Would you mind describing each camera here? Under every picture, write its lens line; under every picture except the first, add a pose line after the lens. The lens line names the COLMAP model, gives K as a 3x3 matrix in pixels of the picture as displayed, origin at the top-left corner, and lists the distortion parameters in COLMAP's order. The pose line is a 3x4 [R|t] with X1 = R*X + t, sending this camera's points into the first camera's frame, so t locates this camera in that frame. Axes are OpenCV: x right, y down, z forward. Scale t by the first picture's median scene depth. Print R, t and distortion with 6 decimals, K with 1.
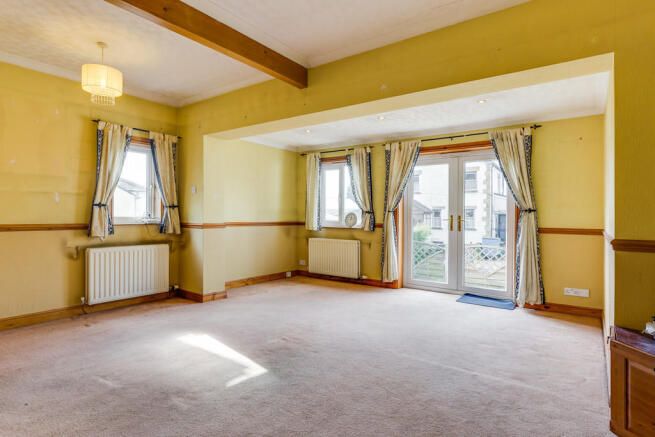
lens RADIAL K [[363.3, 0, 327.5], [0, 363.3, 218.5], [0, 0, 1]] dist [0.002023, 0.000190]
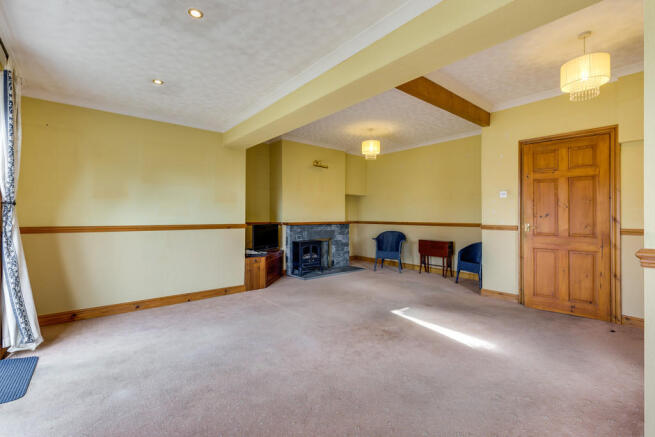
lens RADIAL K [[293.6, 0, 329.4], [0, 293.6, 217.1], [0, 0, 1]] dist [0.000810, 0.000063]
pose [[-0.974568, -0.011928, 0.223774, -0.094942], [-0.009971, 0.999902, 0.009871, -0.006527], [-0.223869, 0.007388, -0.974591, 1.128782]]
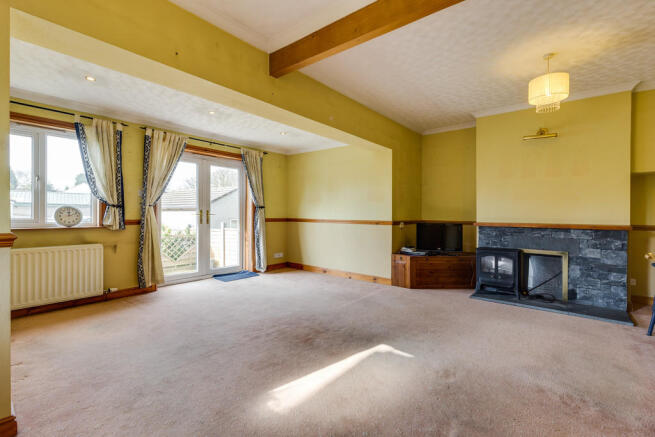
lens RADIAL K [[300.3, 0, 327.5], [0, 300.3, 218.5], [0, 0, 1]] dist [0.001182, 0.000116]
pose [[0.037866, -0.030780, 0.998809, -0.558170], [-0.001439, 0.999523, 0.030856, -0.011987], [-0.999282, -0.002606, 0.037804, 0.550433]]
